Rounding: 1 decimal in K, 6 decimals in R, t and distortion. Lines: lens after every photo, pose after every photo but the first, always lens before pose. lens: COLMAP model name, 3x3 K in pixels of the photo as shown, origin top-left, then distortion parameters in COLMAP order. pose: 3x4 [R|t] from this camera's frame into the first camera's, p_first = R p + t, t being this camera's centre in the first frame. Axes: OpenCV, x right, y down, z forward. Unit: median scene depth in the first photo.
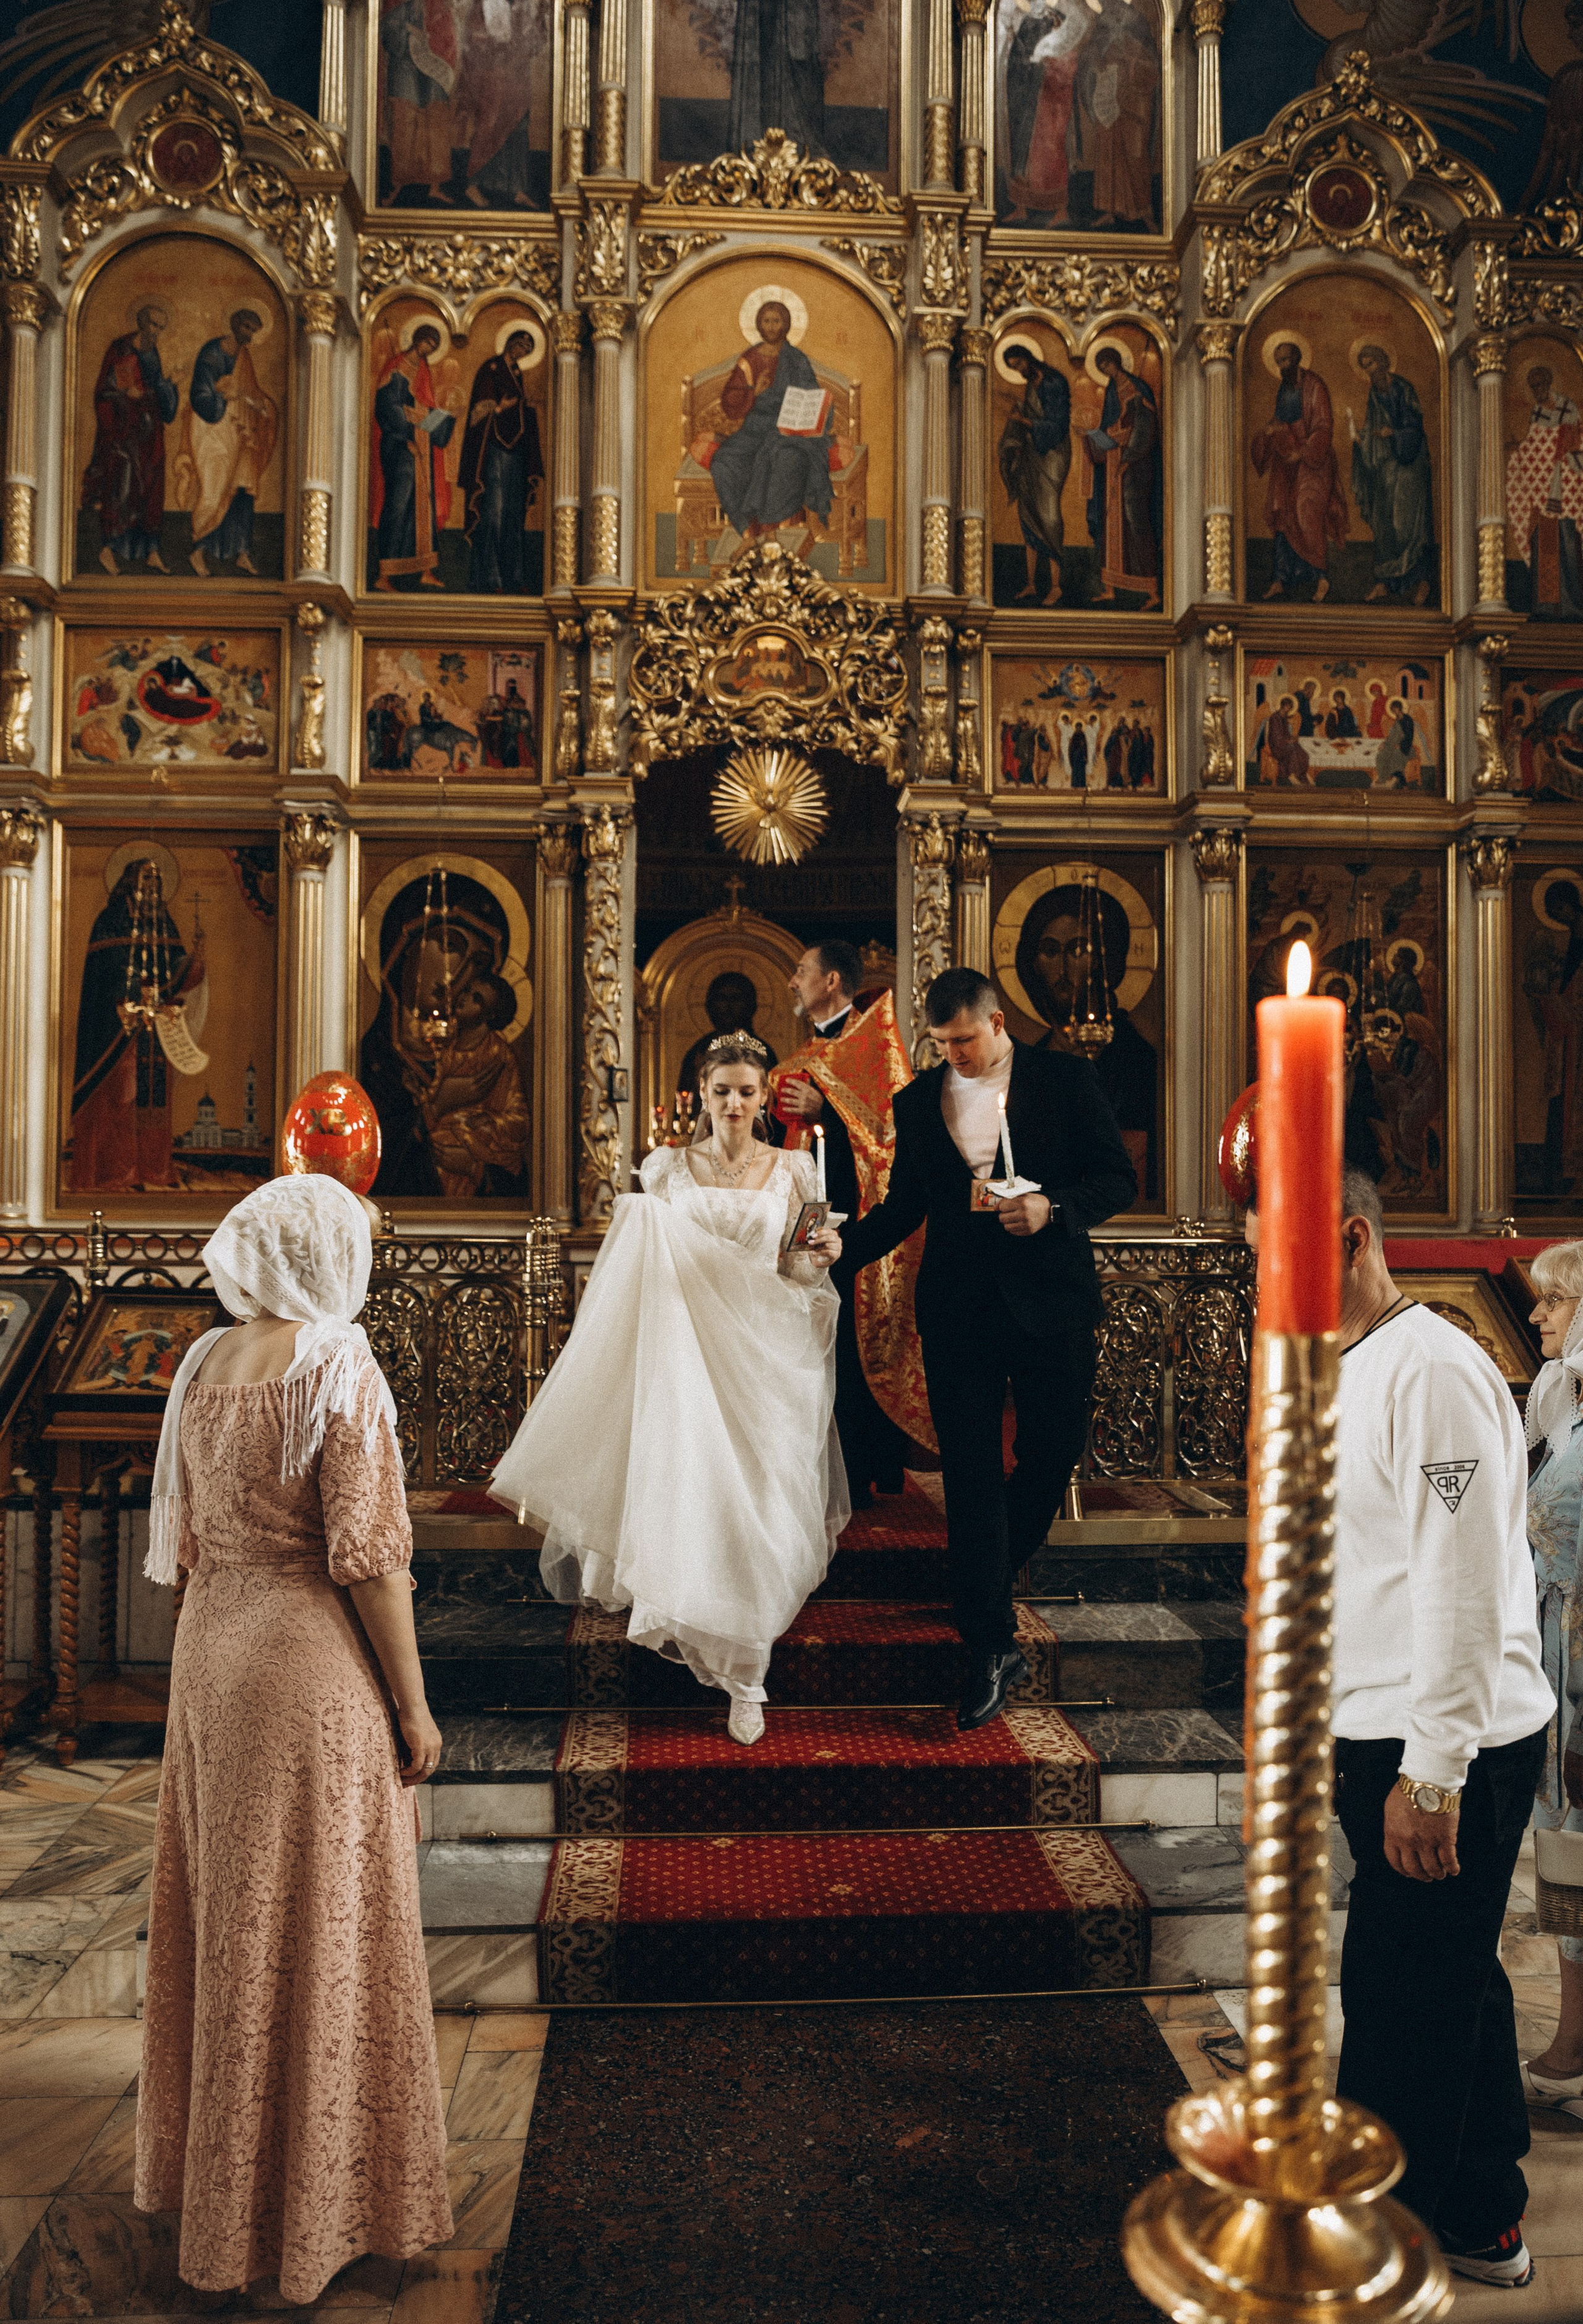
lens RADIAL K [[1619.7, 0, 789.6], [0, 1619.7, 1181.5], [0, 0, 1]] dist [-0.029100, 0.007744]
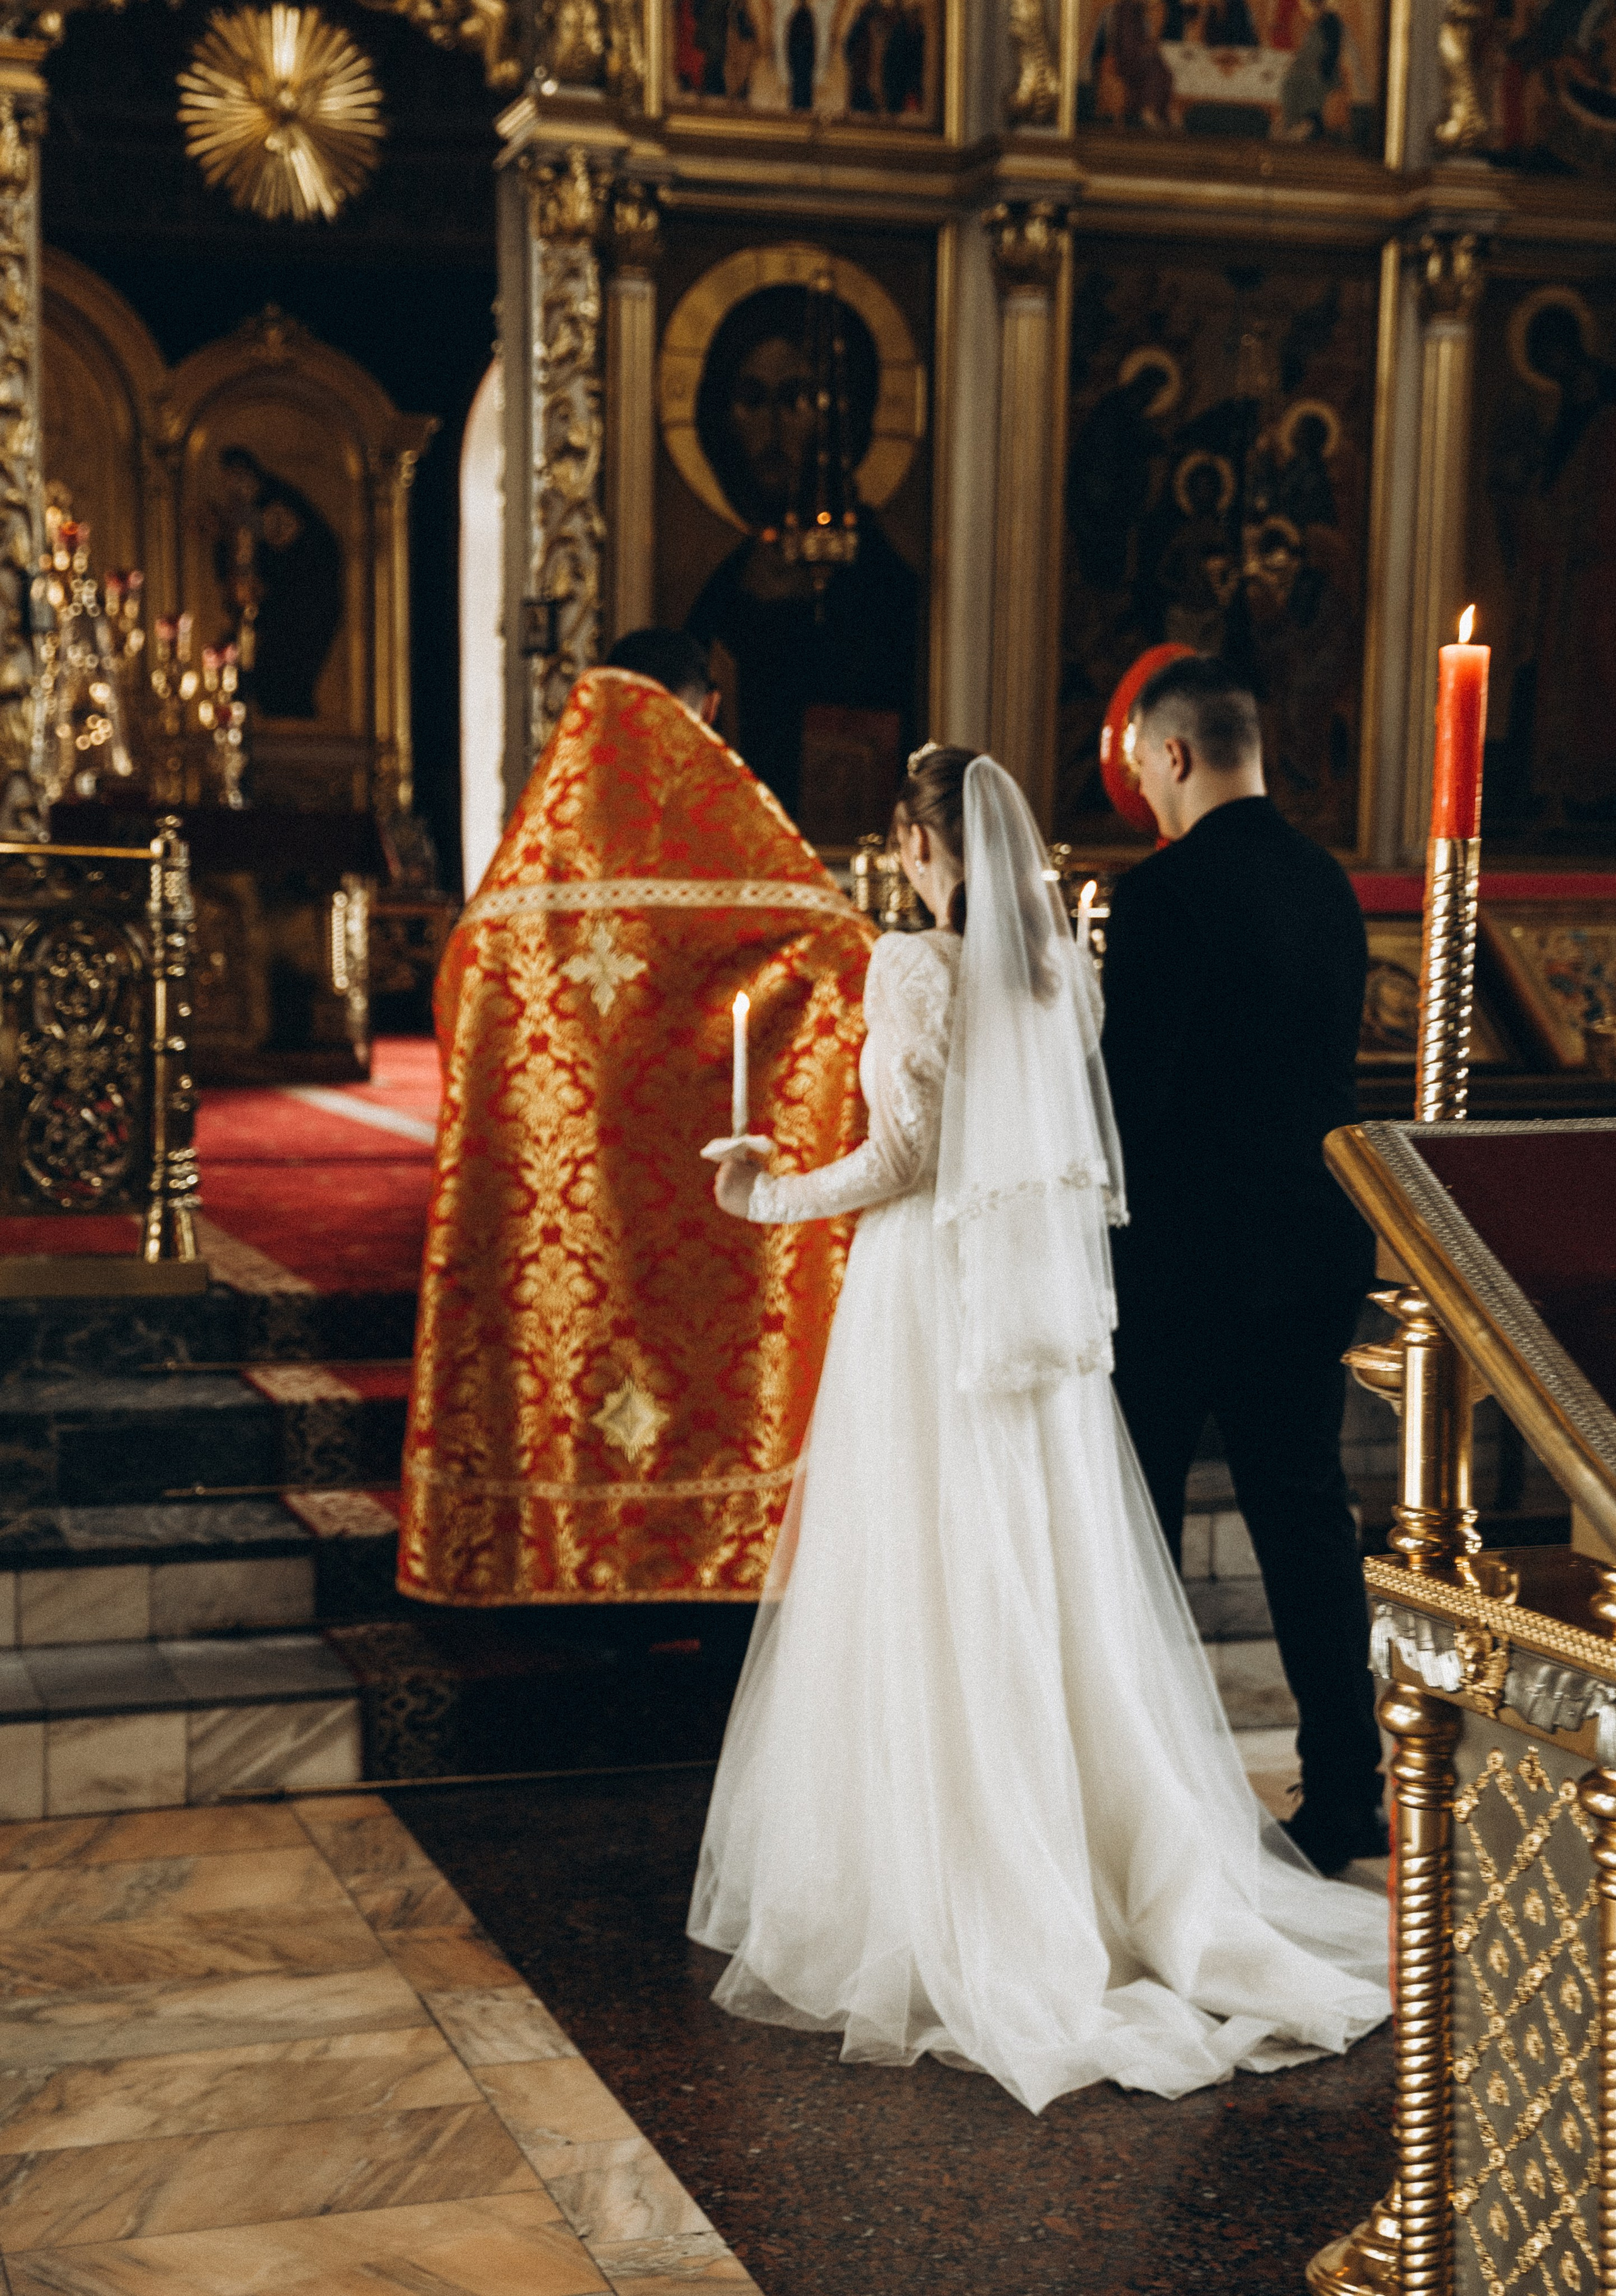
lens RADIAL K [[3465.4, 0, 807.1], [0, 3465.4, 1182.9], [0, 0, 1]] dist [0.402050, -1.146275]
pose [[0.967438, -0.011502, 0.252847, -0.155923], [-0.015446, 0.994422, 0.104336, 0.009244], [-0.252636, -0.104844, 0.961864, -0.295404]]
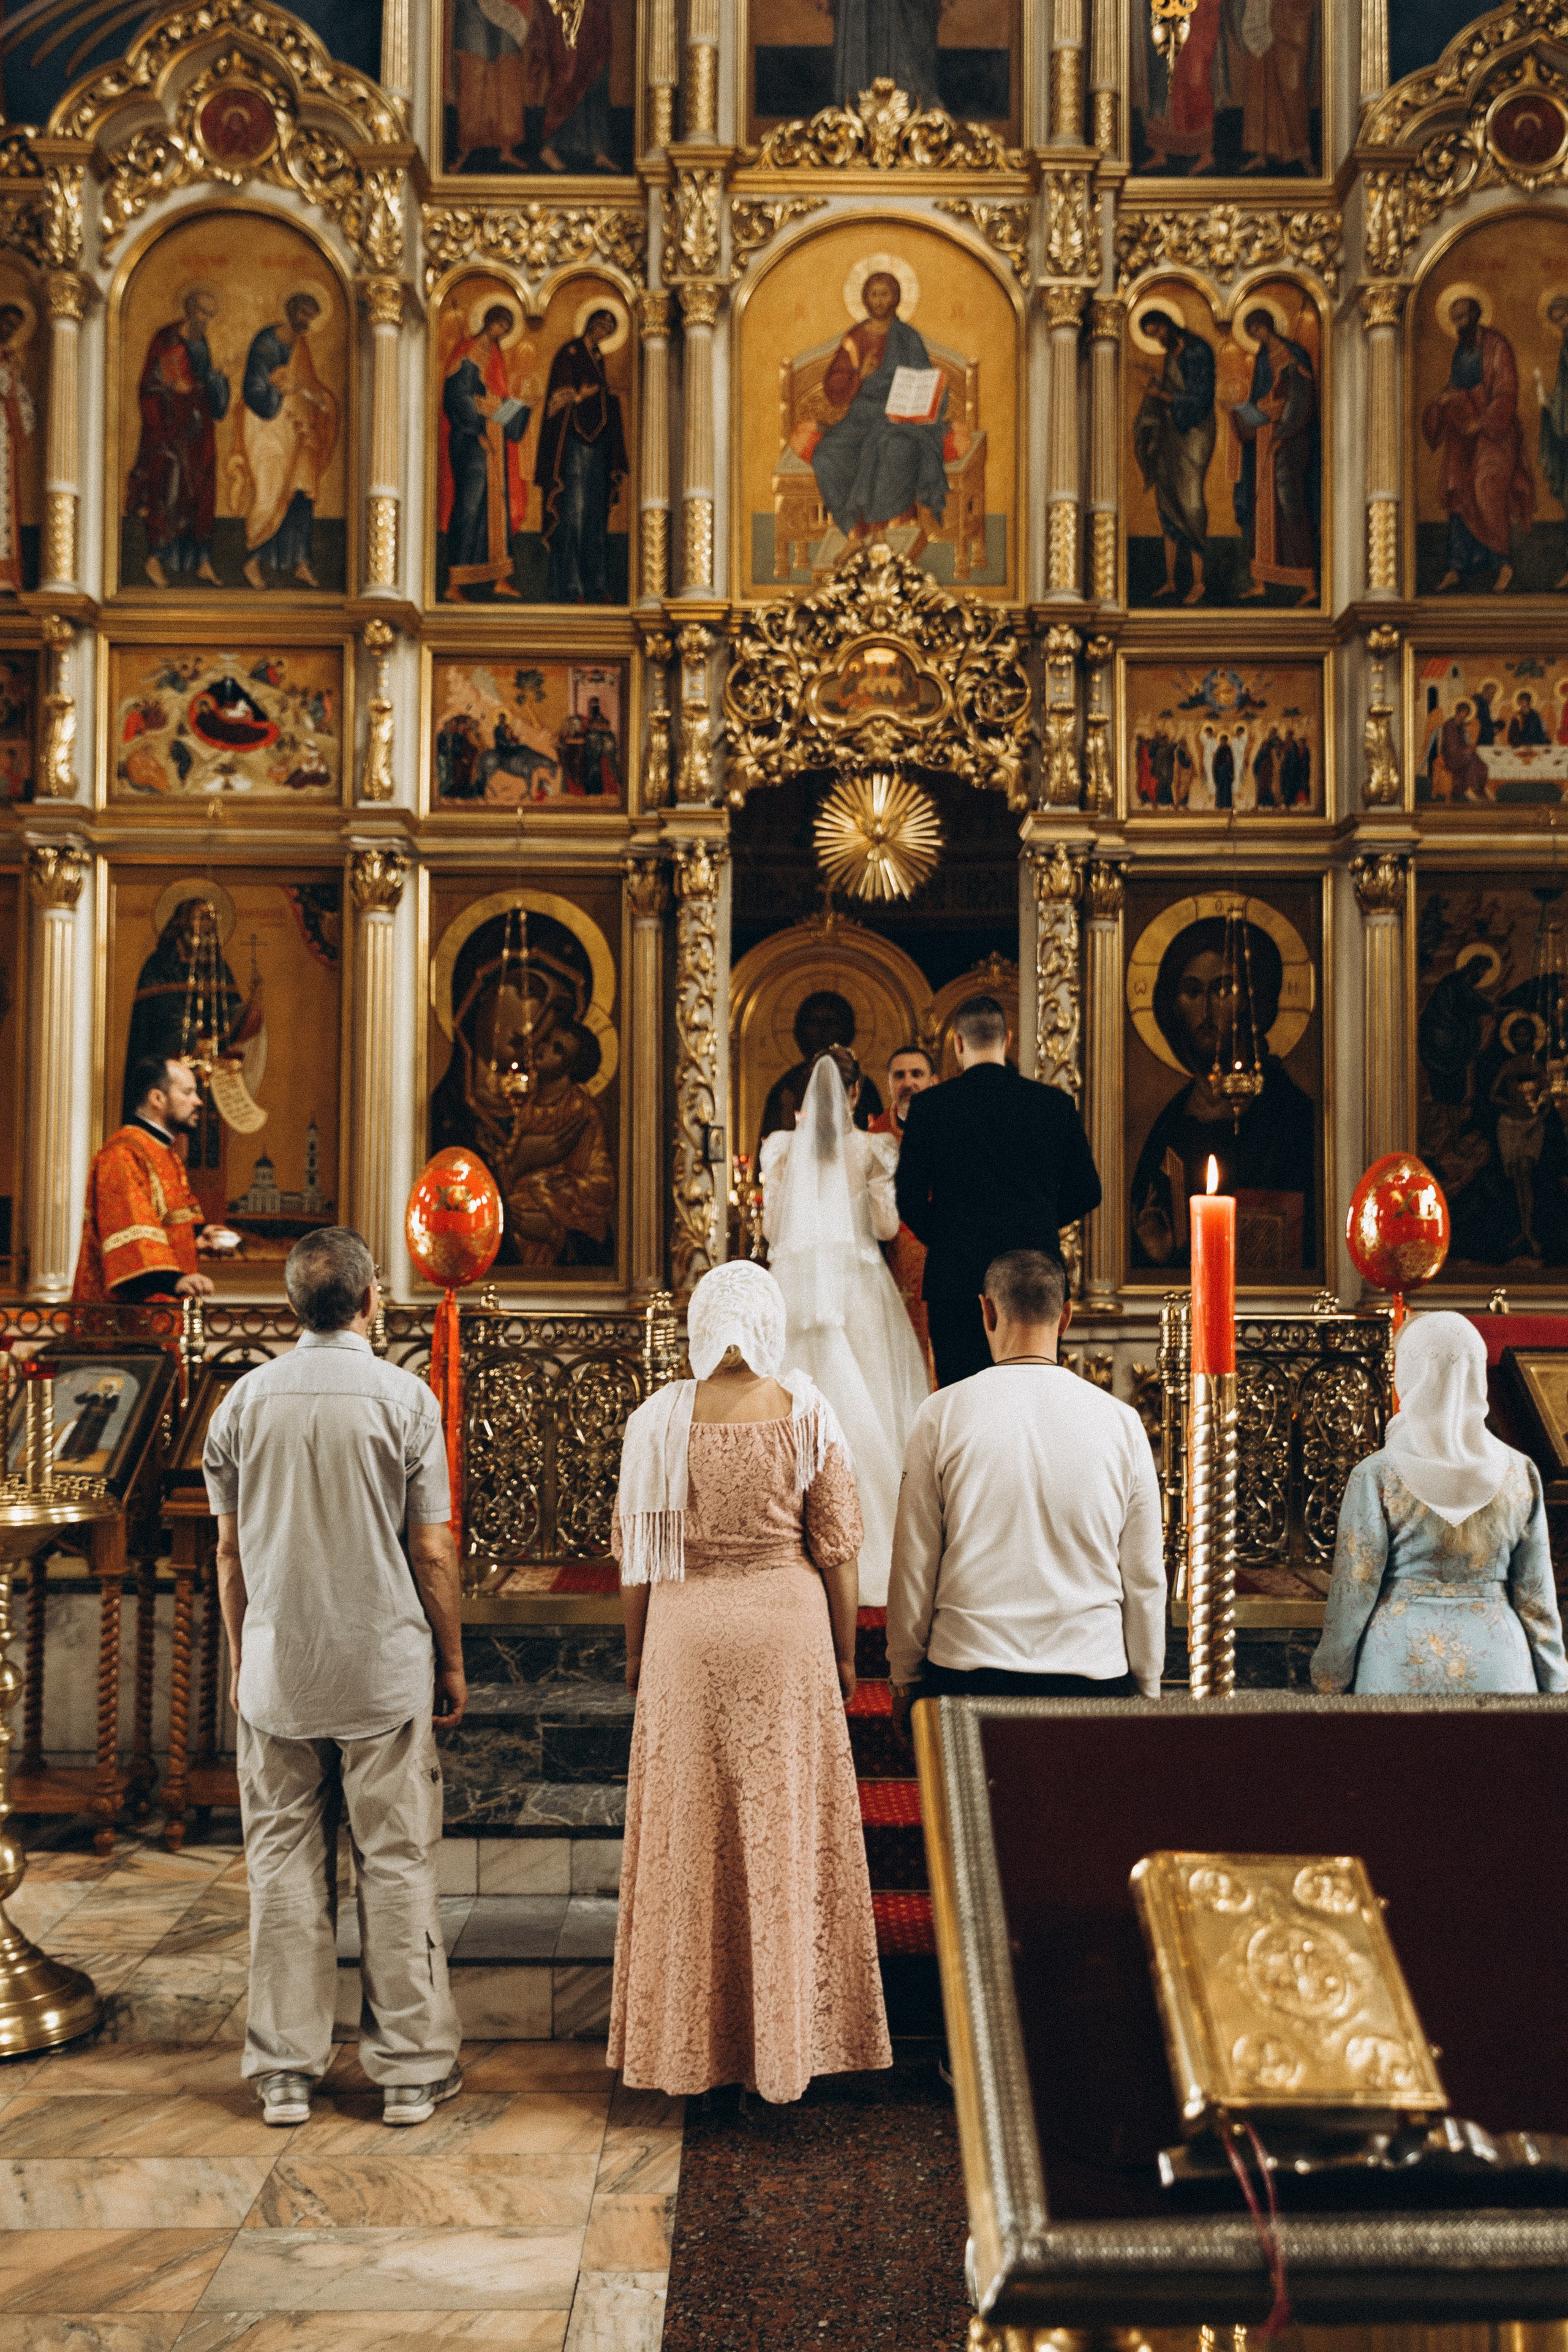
lens RADIAL K [[2077.7, 0, 784.0], [0, 2077.7, 1176.0], [0, 0, 1]] dist [0.062939, -0.061736]
pose [[0.998731, -0.002589, -0.050294, -0.006941], [0.001141, 0.999584, -0.028808, -0.007482], [0.050348, 0.028714, 0.998319, -0.165344]]
